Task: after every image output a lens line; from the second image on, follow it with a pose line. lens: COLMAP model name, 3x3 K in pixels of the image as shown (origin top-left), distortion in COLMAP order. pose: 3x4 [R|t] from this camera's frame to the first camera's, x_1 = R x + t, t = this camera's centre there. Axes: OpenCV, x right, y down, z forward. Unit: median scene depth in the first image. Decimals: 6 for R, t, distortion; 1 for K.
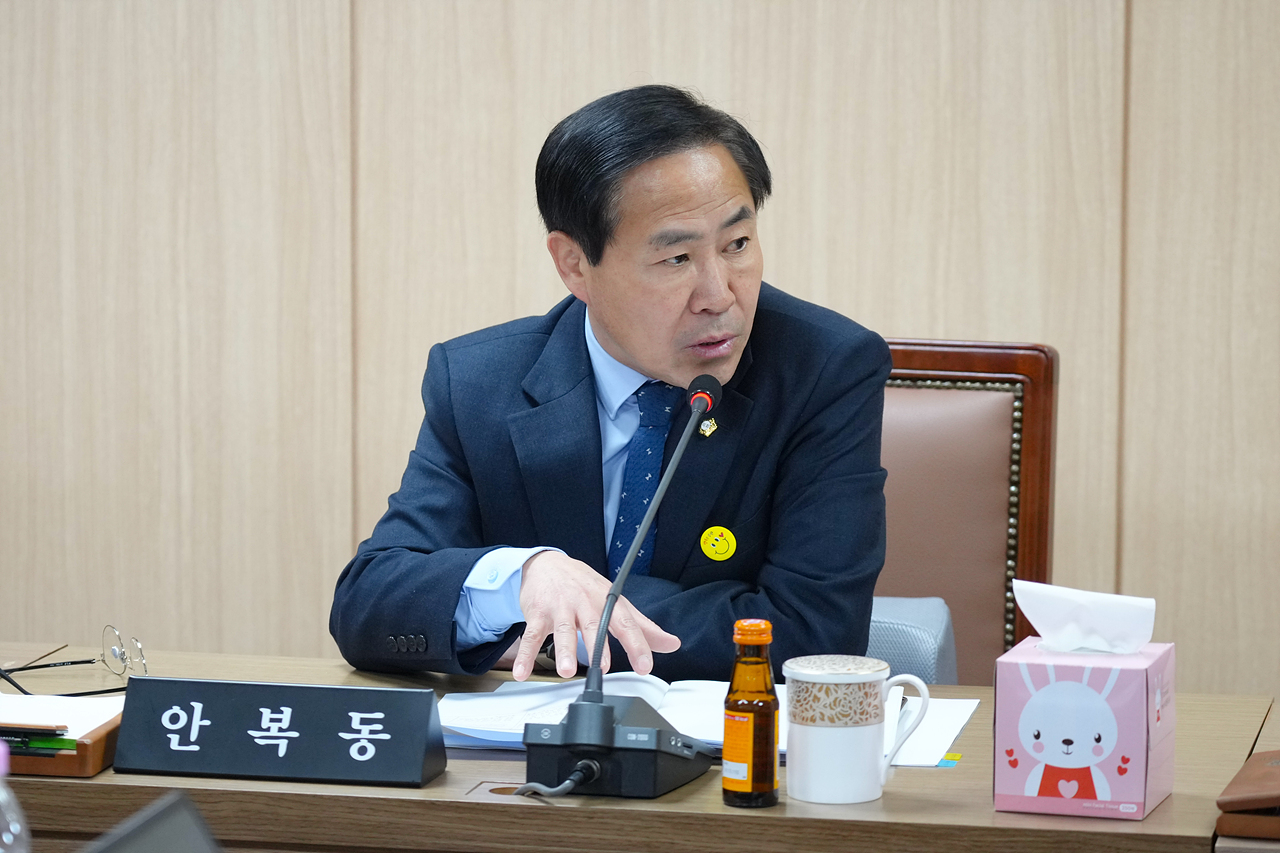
lens RADIAL K [[4466.7, 0, 640.0], [0, 4466.7, 426.5], [0, 0, 1]] dist [0.020542, -1.677936]
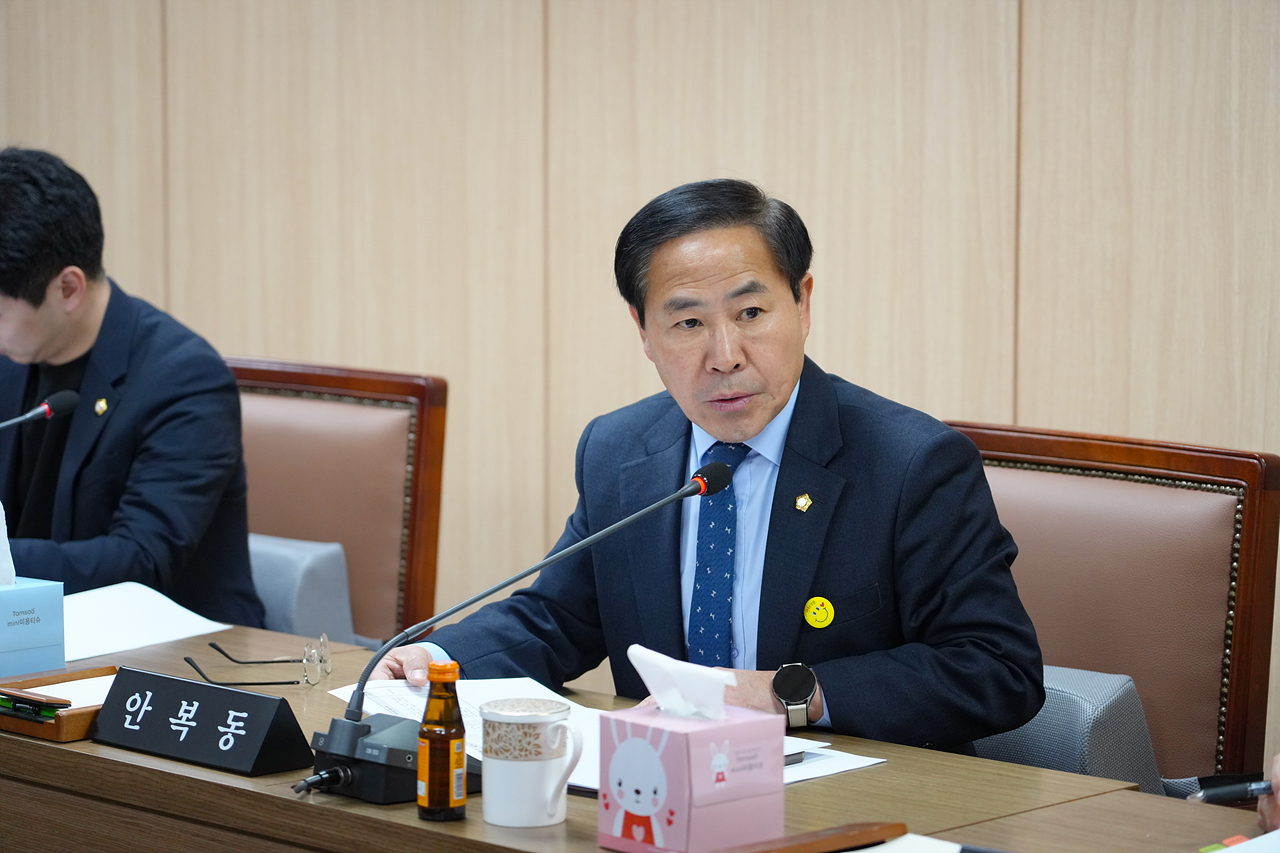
lens RADIAL K [[3684.2, 0, 640.0], [0, 3684.2, 426.5], [0, 0, 1]] dist [-0.047231, -0.489090]
pose [[0.846246, 0.051243, -0.530322, 0.562546], [-0.060067, 0.998194, 0.000601, -0.021085], [0.529395, 0.031347, 0.847796, 0.202481]]
